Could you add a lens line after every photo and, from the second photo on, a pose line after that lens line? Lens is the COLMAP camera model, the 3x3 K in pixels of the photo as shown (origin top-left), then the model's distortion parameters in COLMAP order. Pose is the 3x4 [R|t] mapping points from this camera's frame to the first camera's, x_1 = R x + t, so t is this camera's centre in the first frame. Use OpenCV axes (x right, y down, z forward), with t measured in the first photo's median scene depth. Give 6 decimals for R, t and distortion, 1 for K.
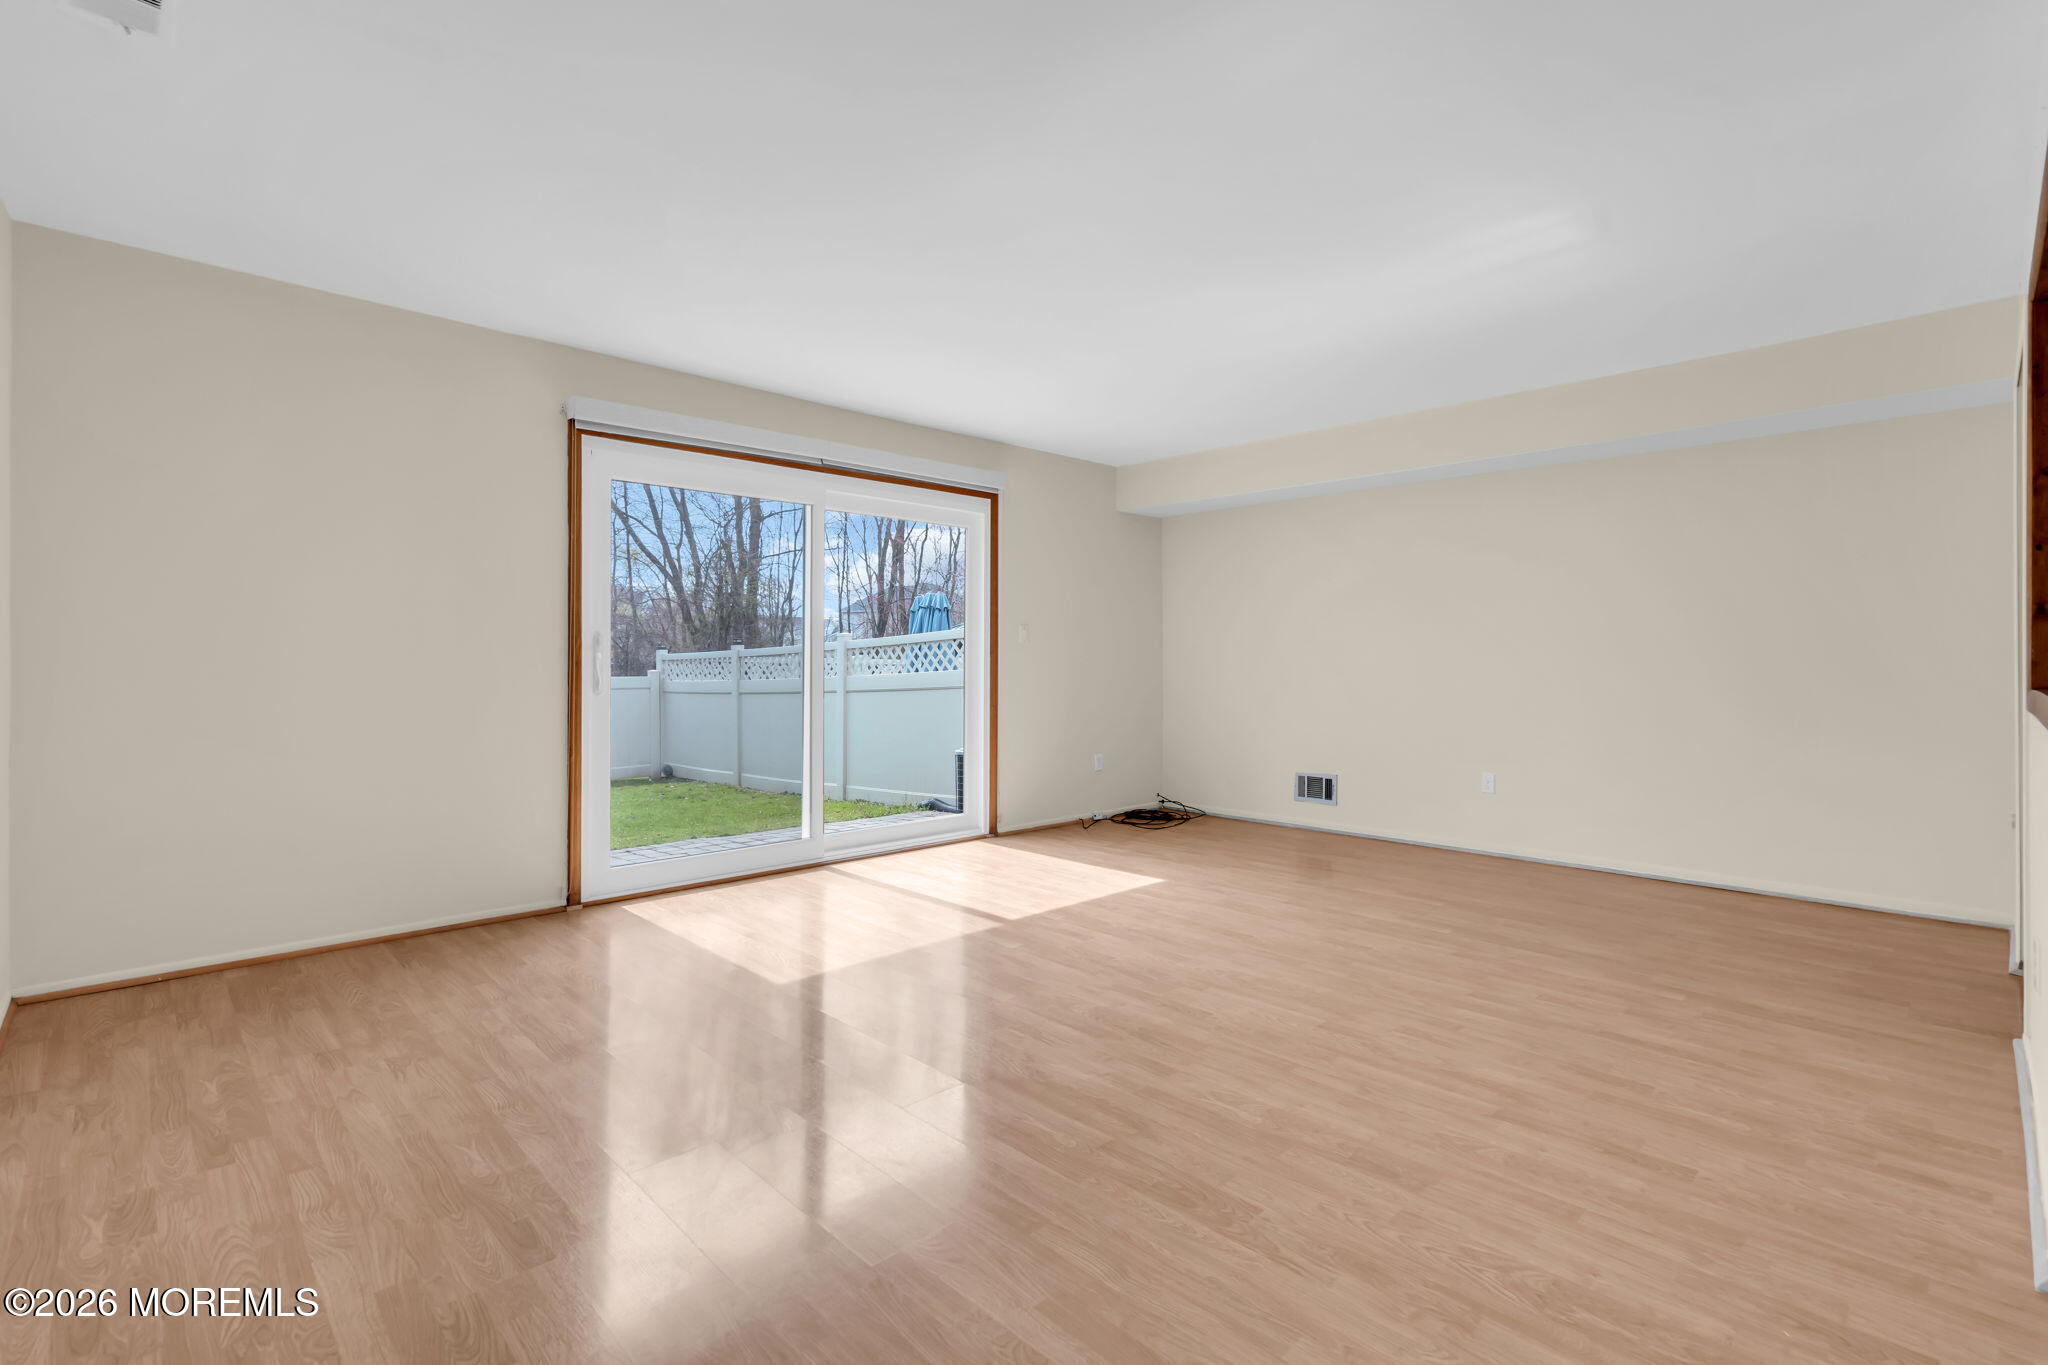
lens RADIAL K [[930.2, 0, 1011.1], [0, 930.2, 666.0], [0, 0, 1]] dist [0.000617, -0.000711]
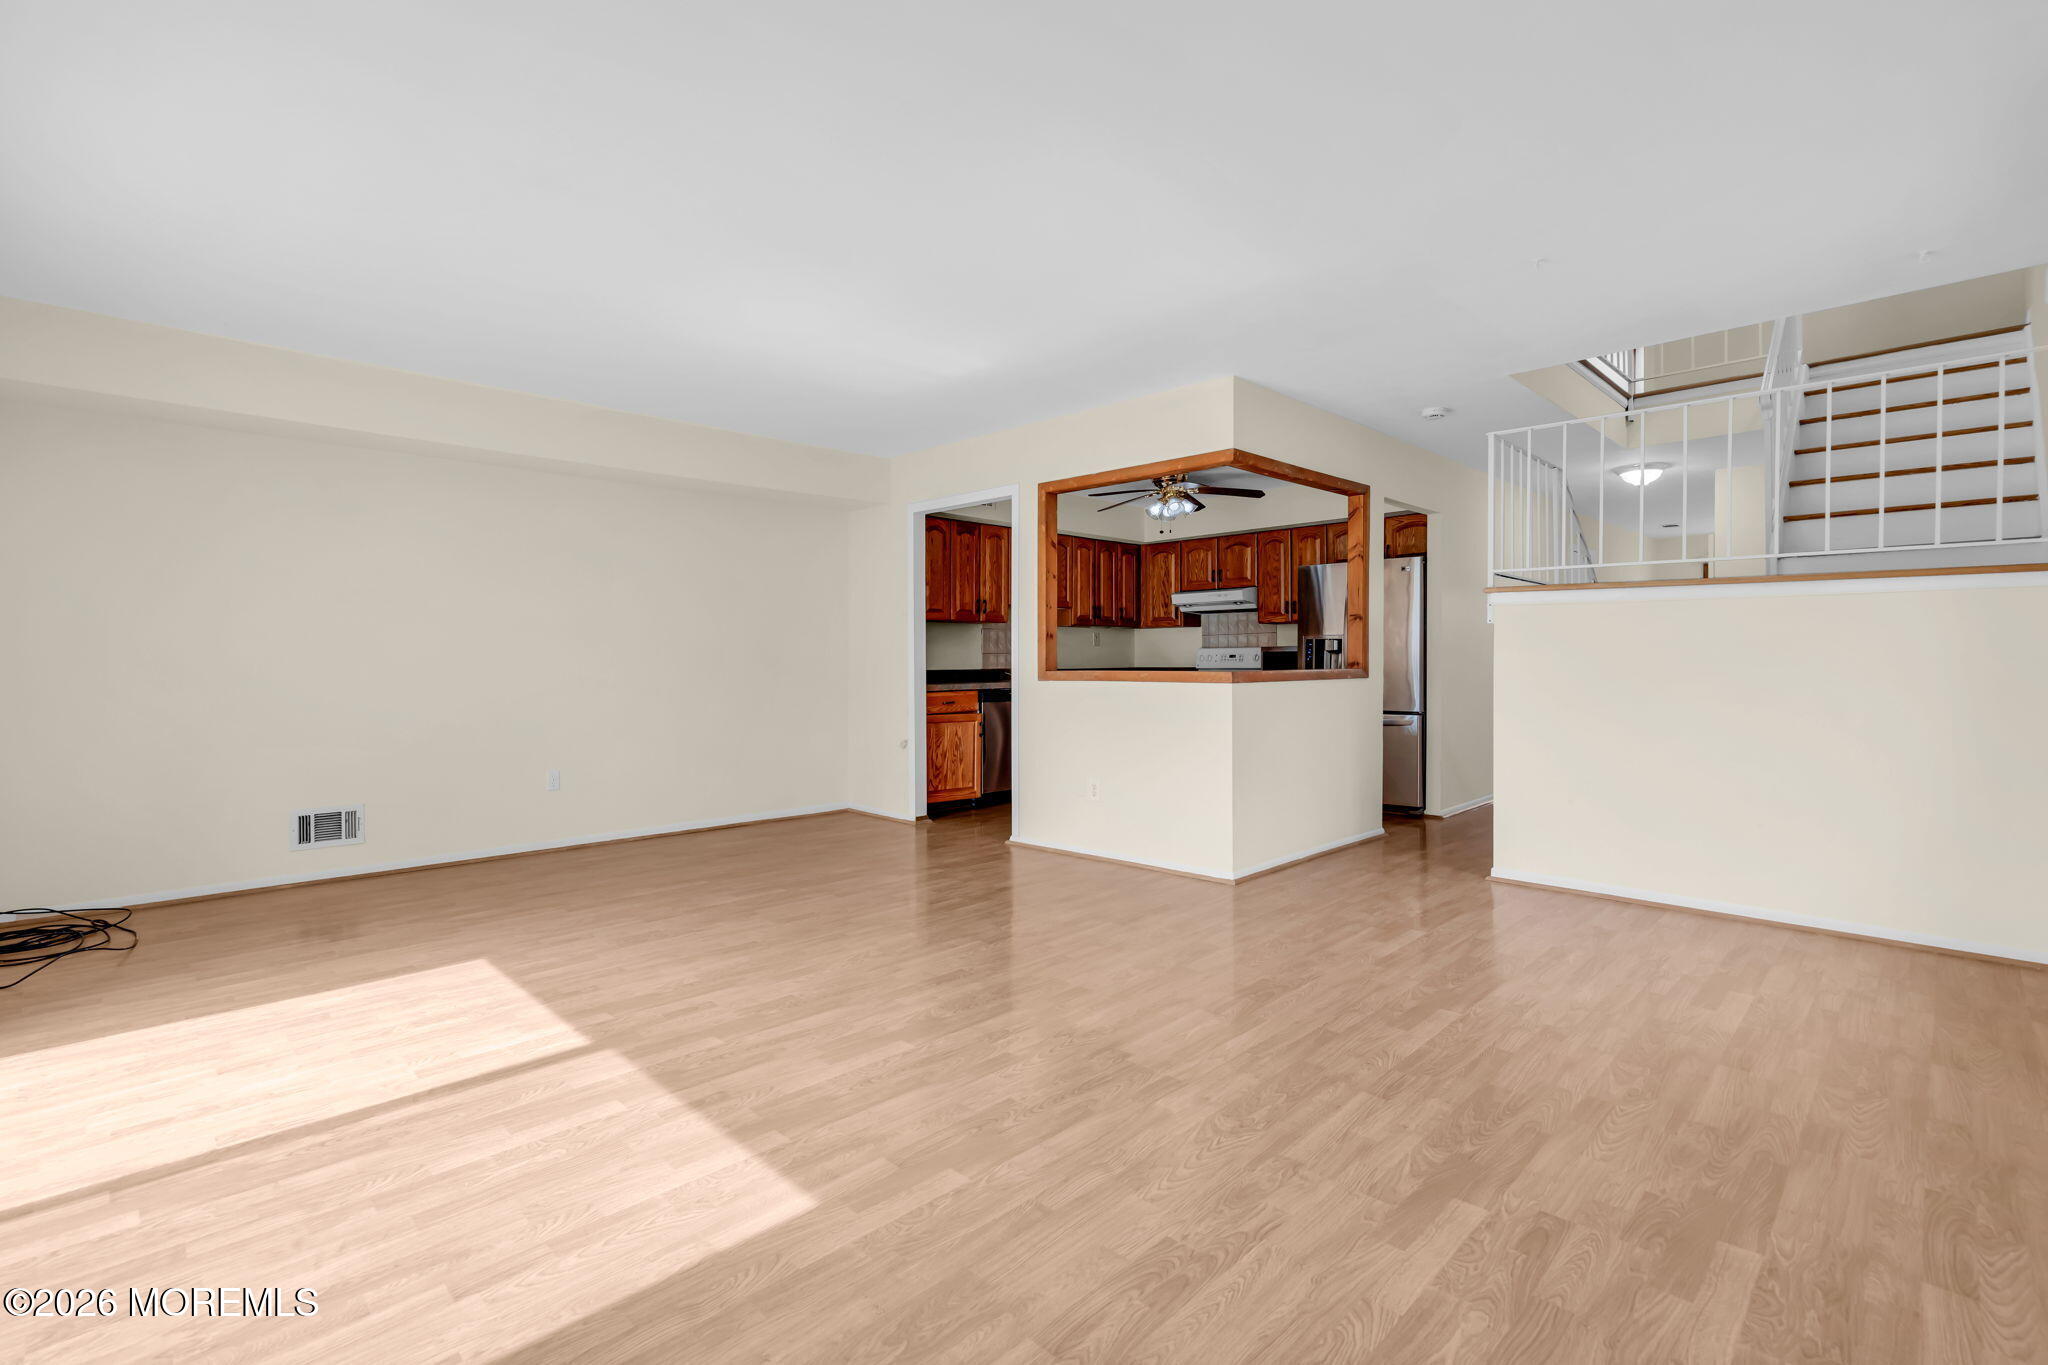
lens RADIAL K [[930.2, 0, 1006.8], [0, 930.2, 666.8], [0, 0, 1]] dist [0.000617, -0.000711]
pose [[-0.020704, -0.005587, 0.999770, -1.274372], [0.007017, 0.999959, 0.005733, 0.000574], [-0.999761, 0.007134, -0.020664, 1.347752]]
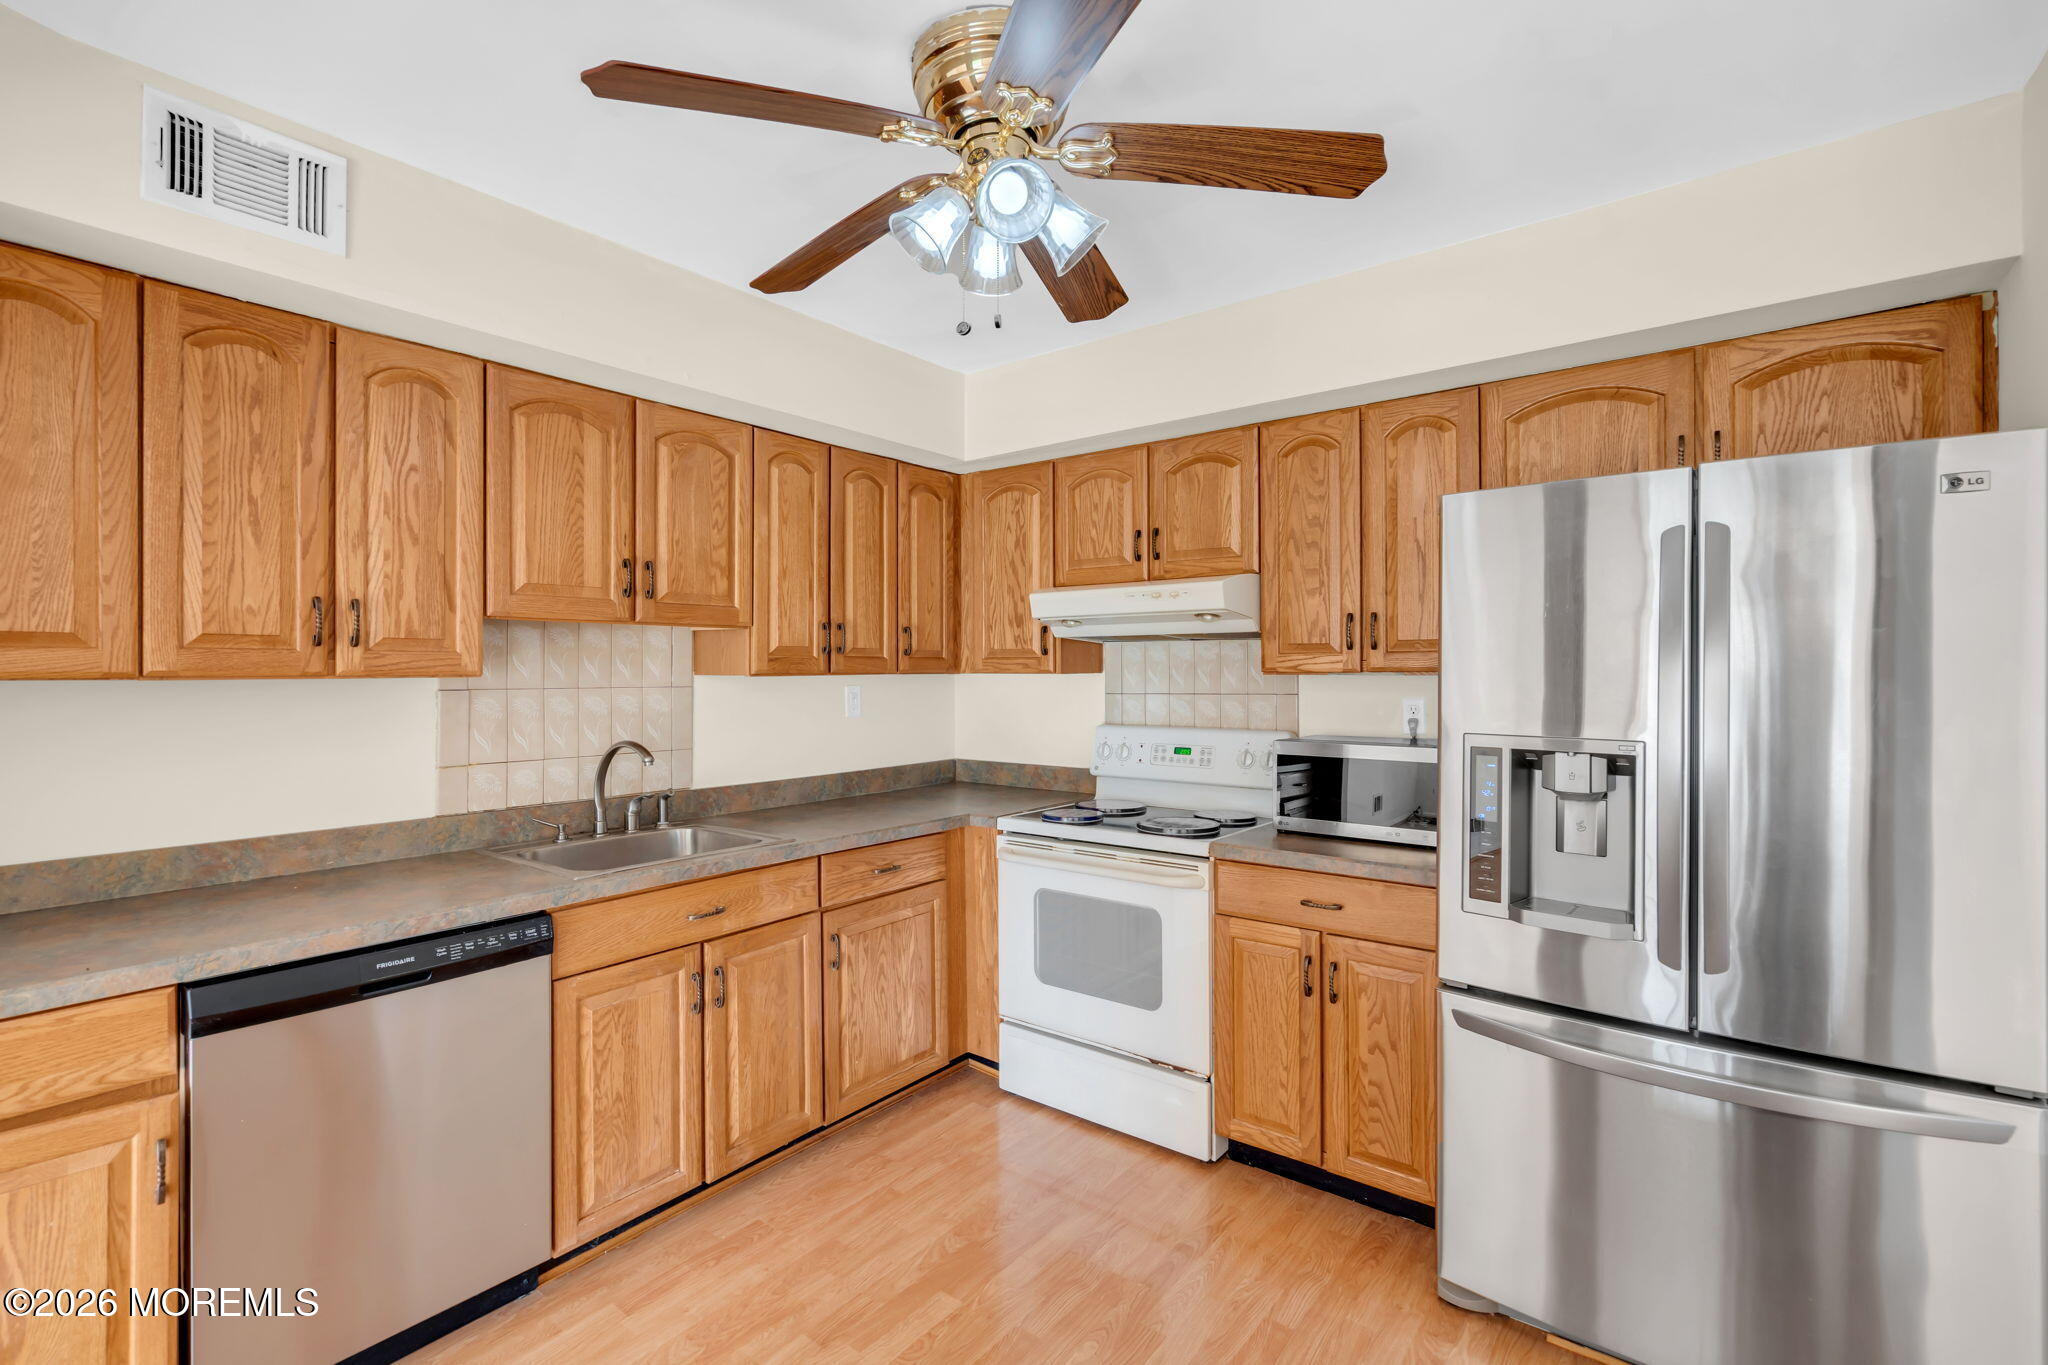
lens RADIAL K [[930.2, 0, 975.5], [0, 930.2, 667.7], [0, 0, 1]] dist [0.000617, -0.000711]
pose [[-0.109549, -0.000181, 0.993981, 1.133235], [0.001936, 0.999998, 0.000396, -0.155071], [-0.993980, 0.001967, -0.109548, 0.825378]]
